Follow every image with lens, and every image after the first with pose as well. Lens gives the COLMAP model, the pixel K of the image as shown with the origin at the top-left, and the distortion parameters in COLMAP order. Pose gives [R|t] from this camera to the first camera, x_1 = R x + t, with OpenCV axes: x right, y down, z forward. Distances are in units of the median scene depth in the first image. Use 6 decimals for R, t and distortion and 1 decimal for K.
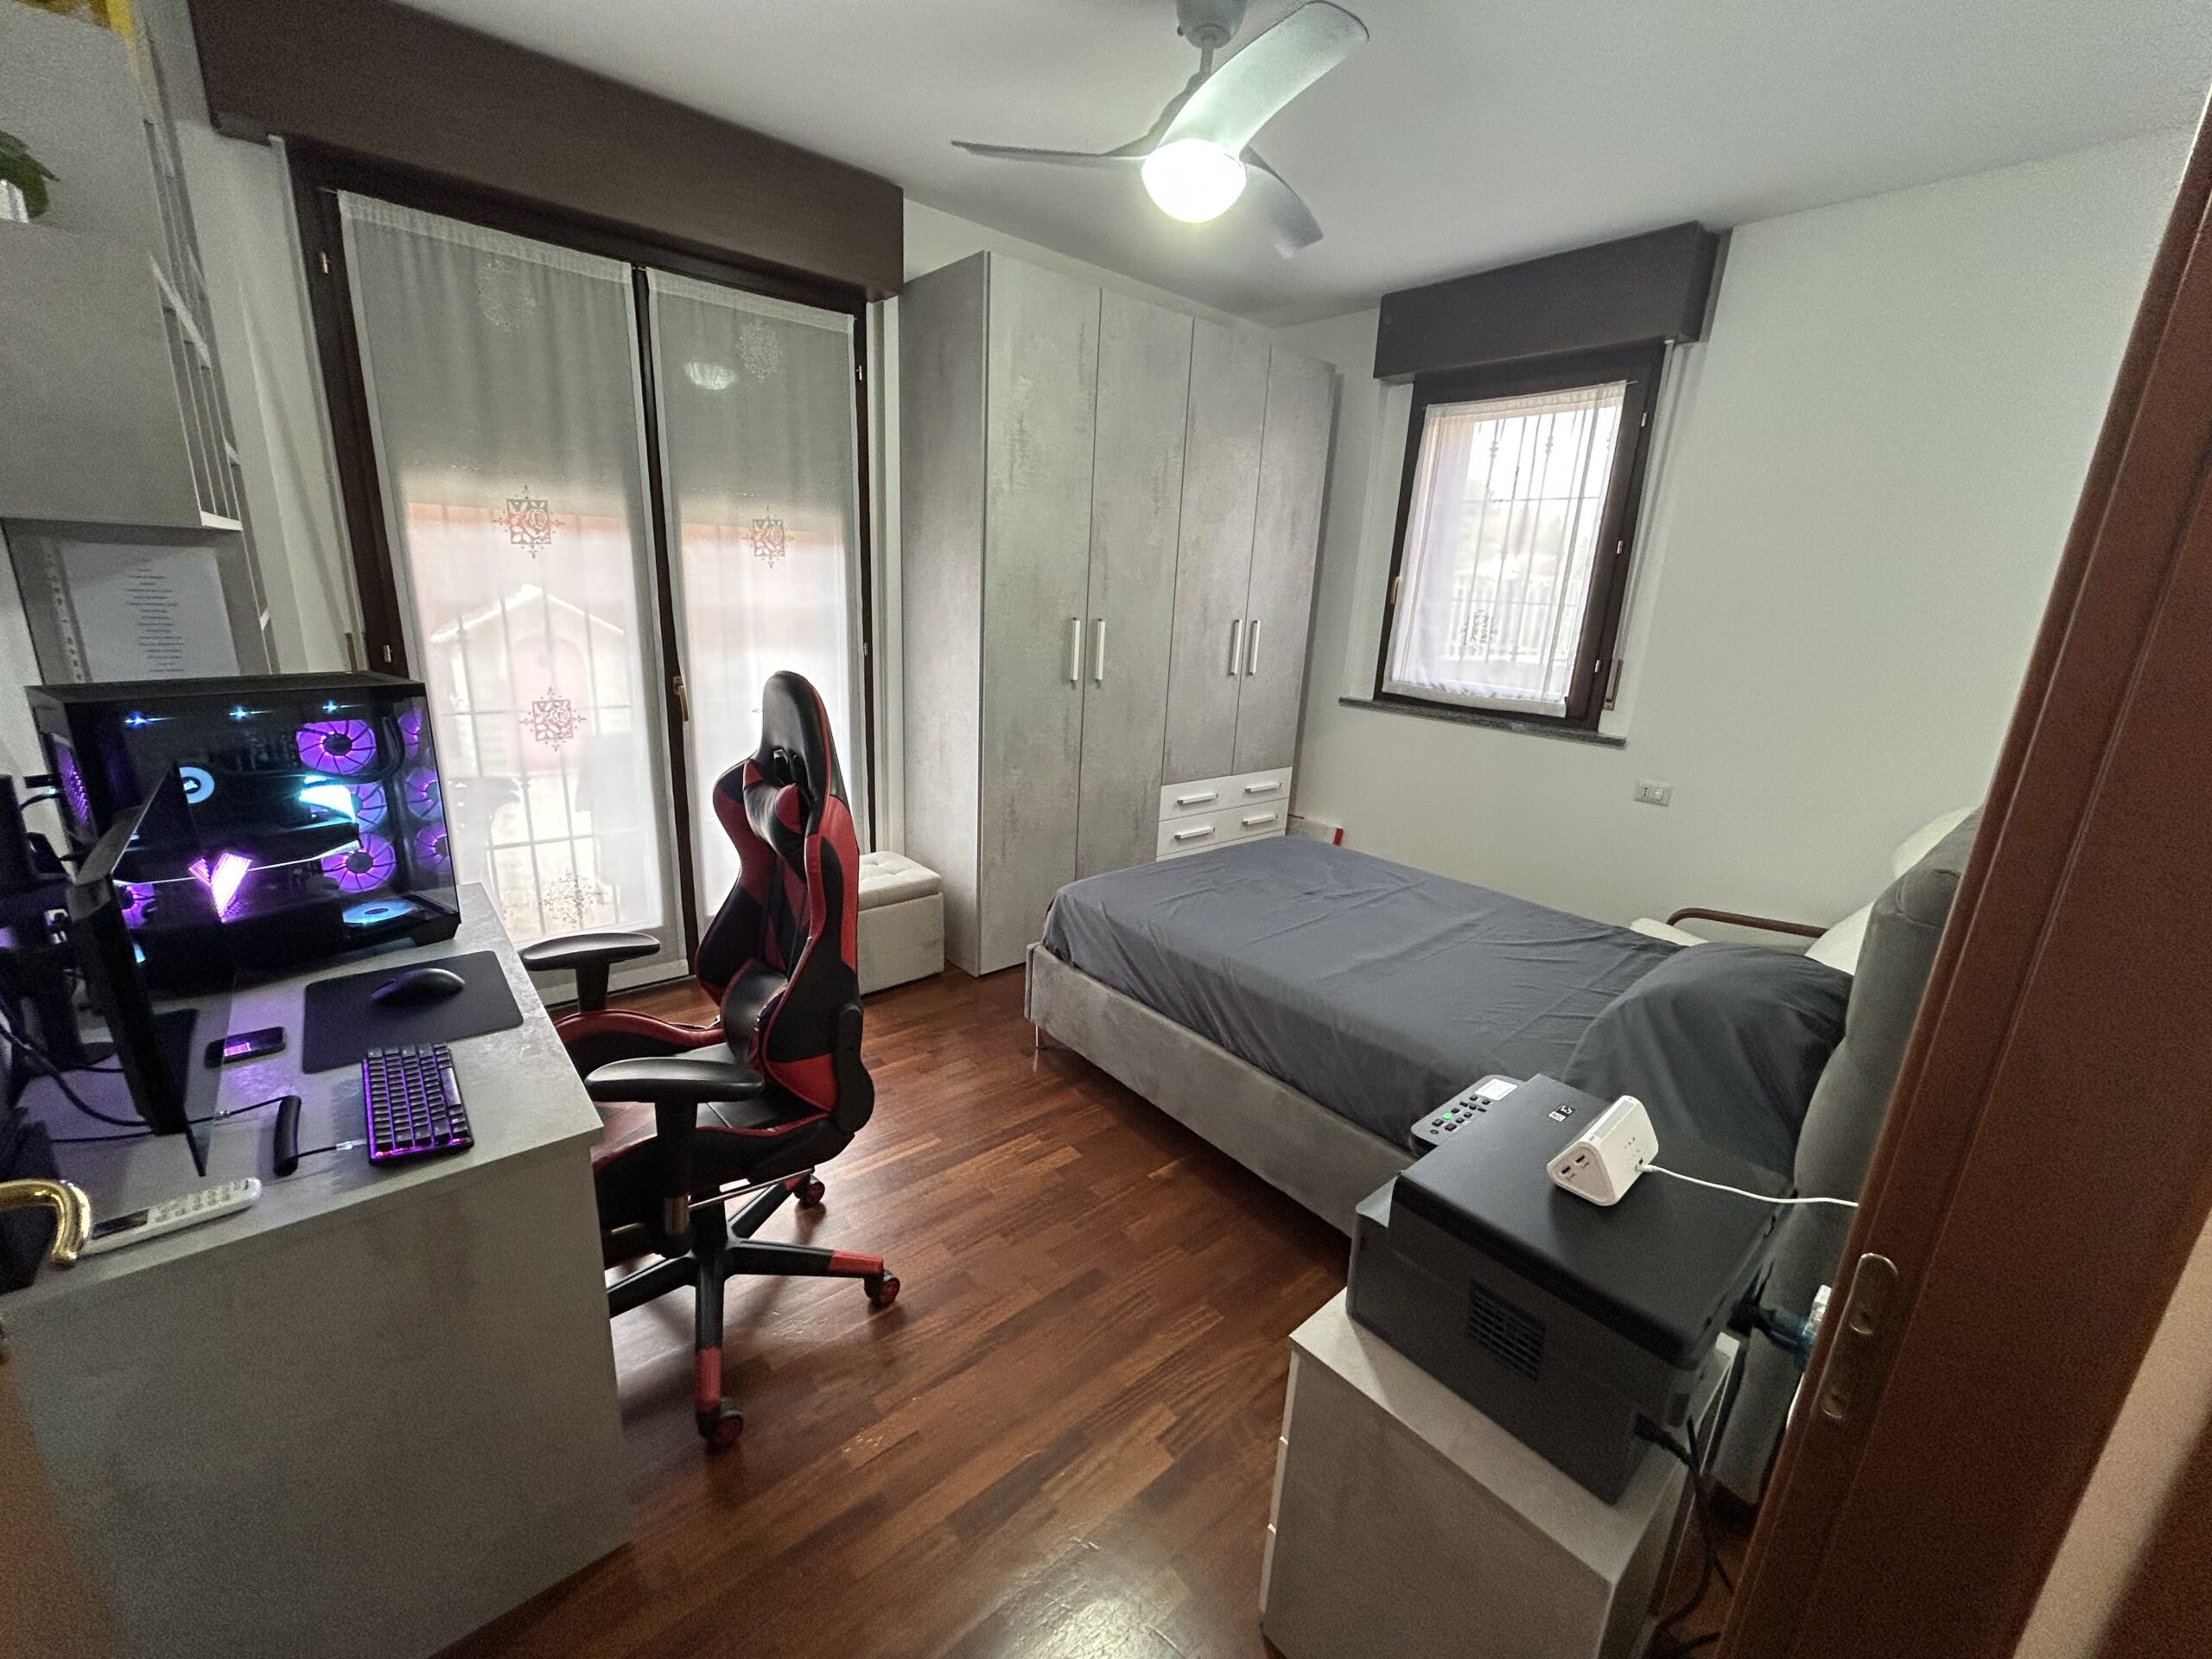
lens RADIAL K [[887.6, 0, 1100.9], [0, 887.6, 830.4], [0, 0, 1]] dist [0.001401, -0.000067]
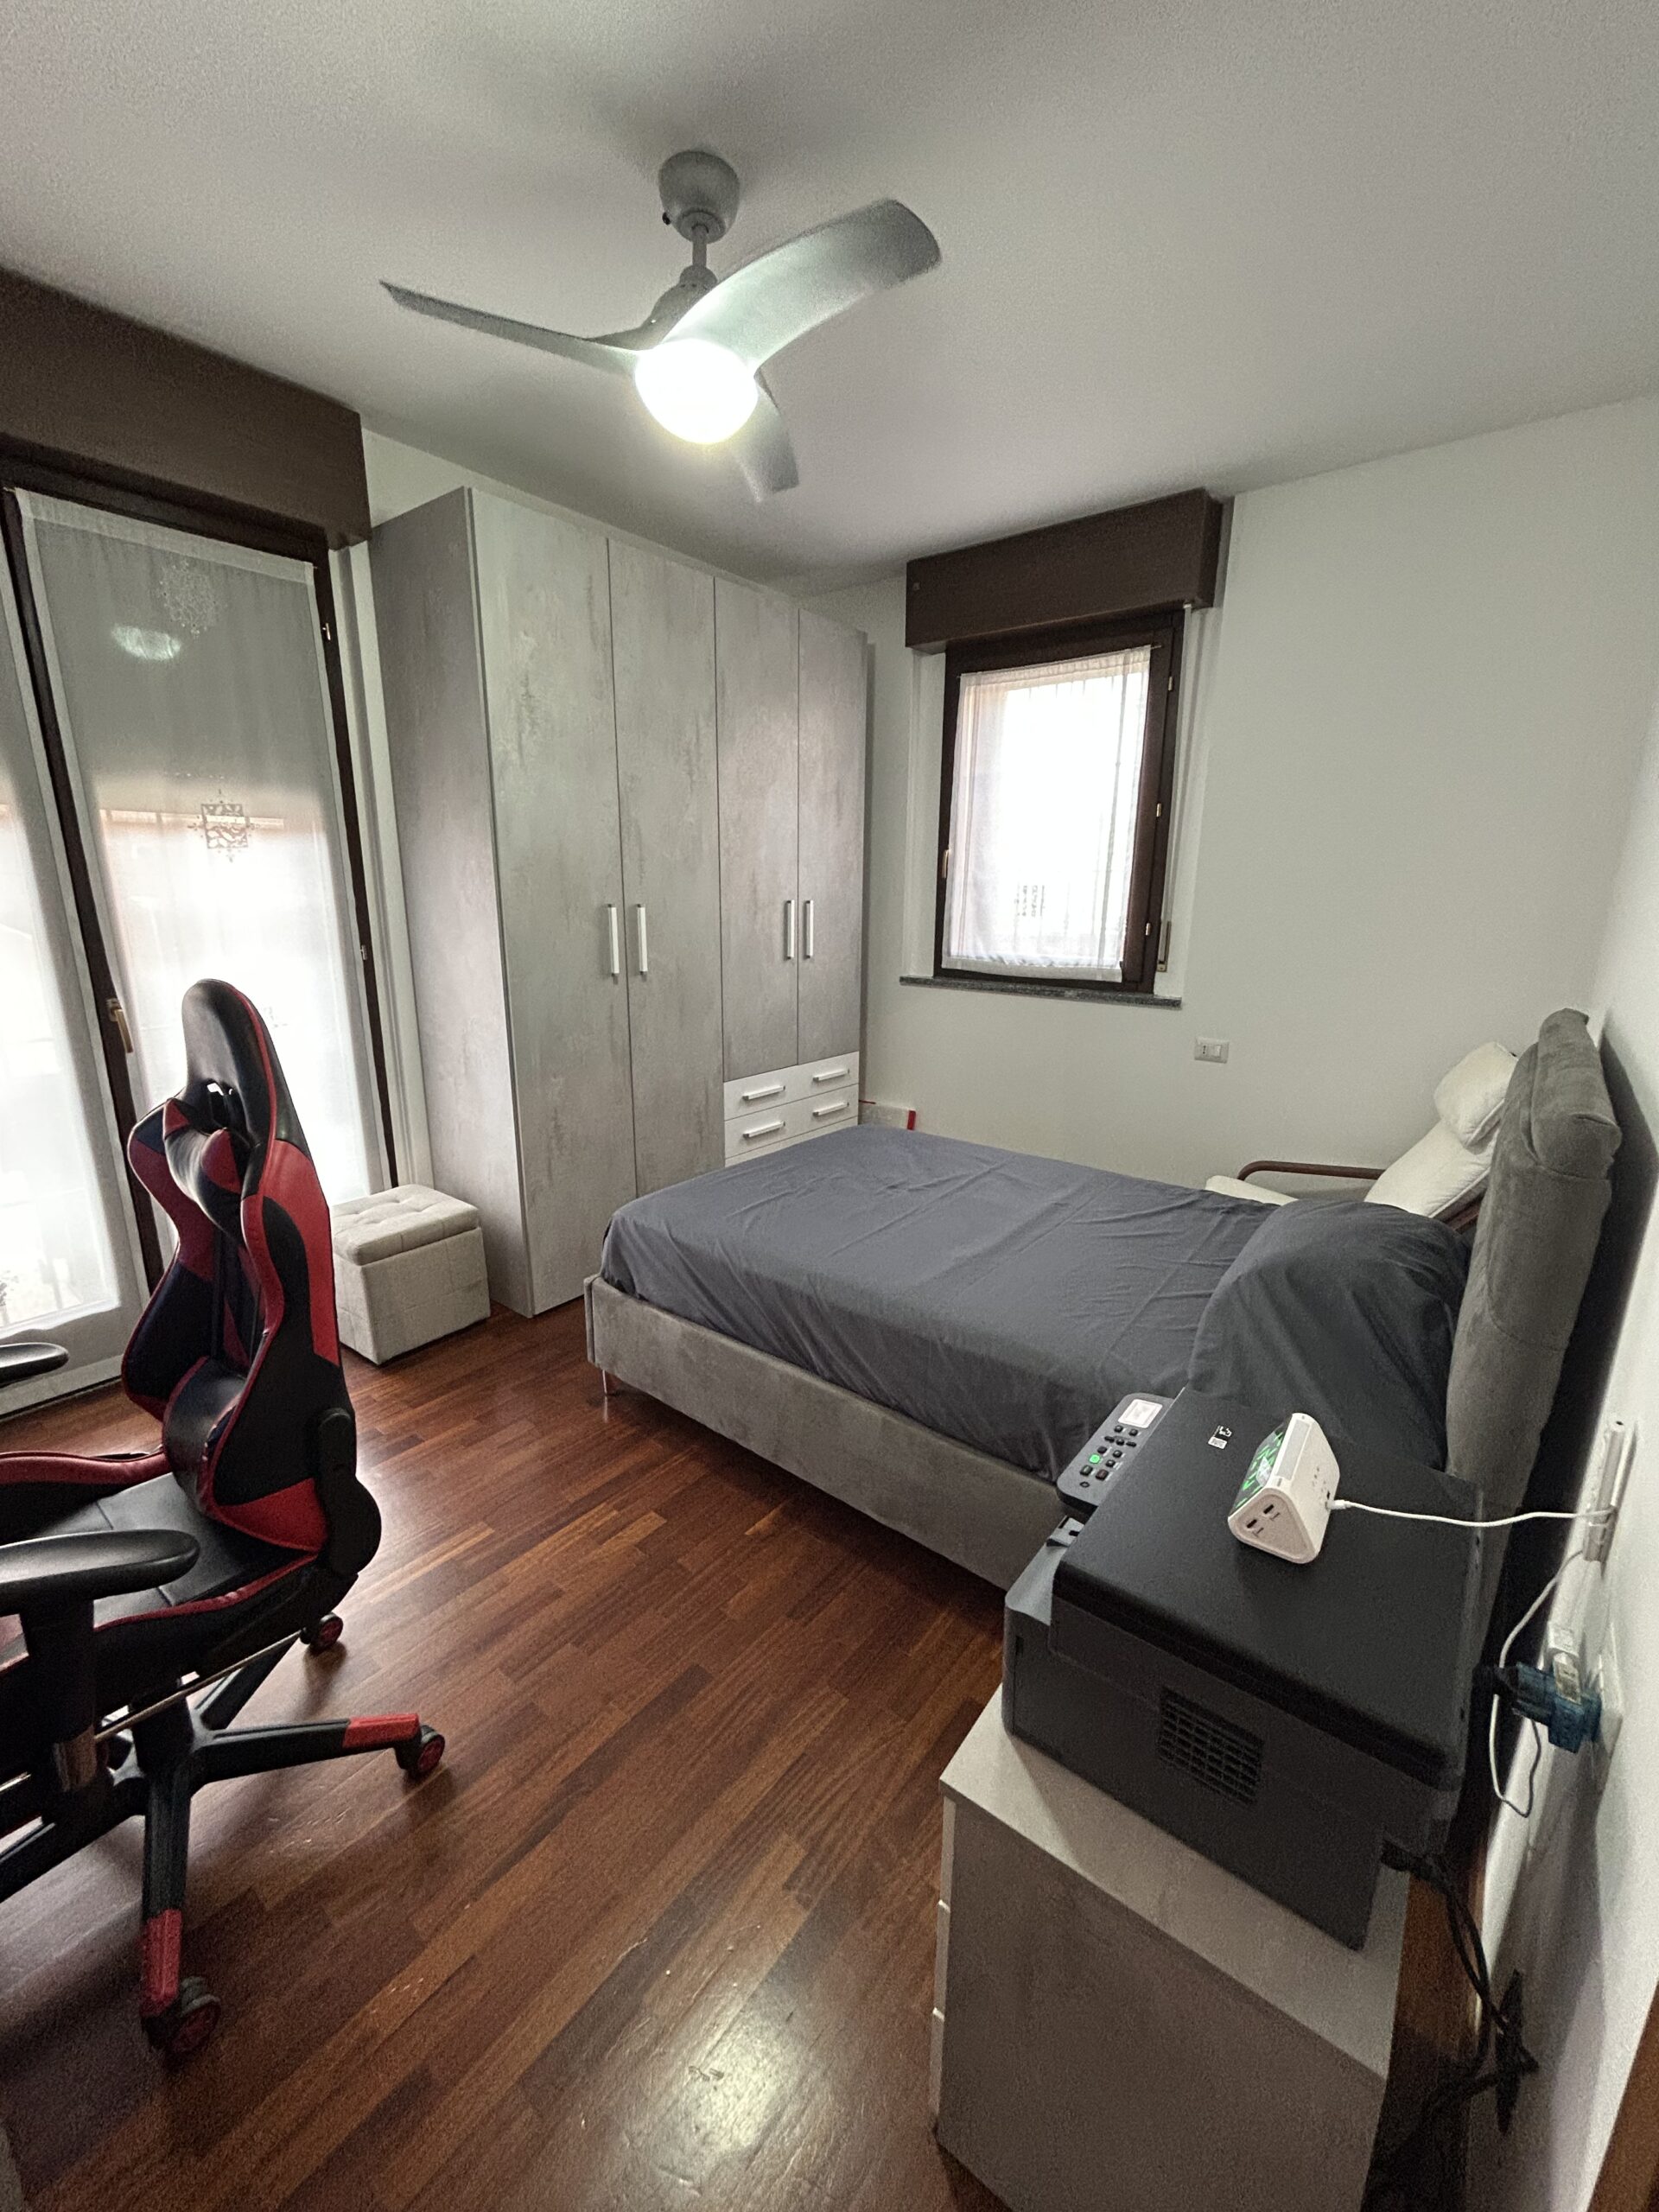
lens RADIAL K [[887.6, 0, 826.4], [0, 887.6, 1102.2], [0, 0, 1]] dist [0.001401, -0.000067]
pose [[0.980650, -0.085230, 0.176240, 0.012859], [0.089038, 0.995933, -0.013799, -0.011883], [-0.174347, 0.029224, 0.984250, 0.111475]]
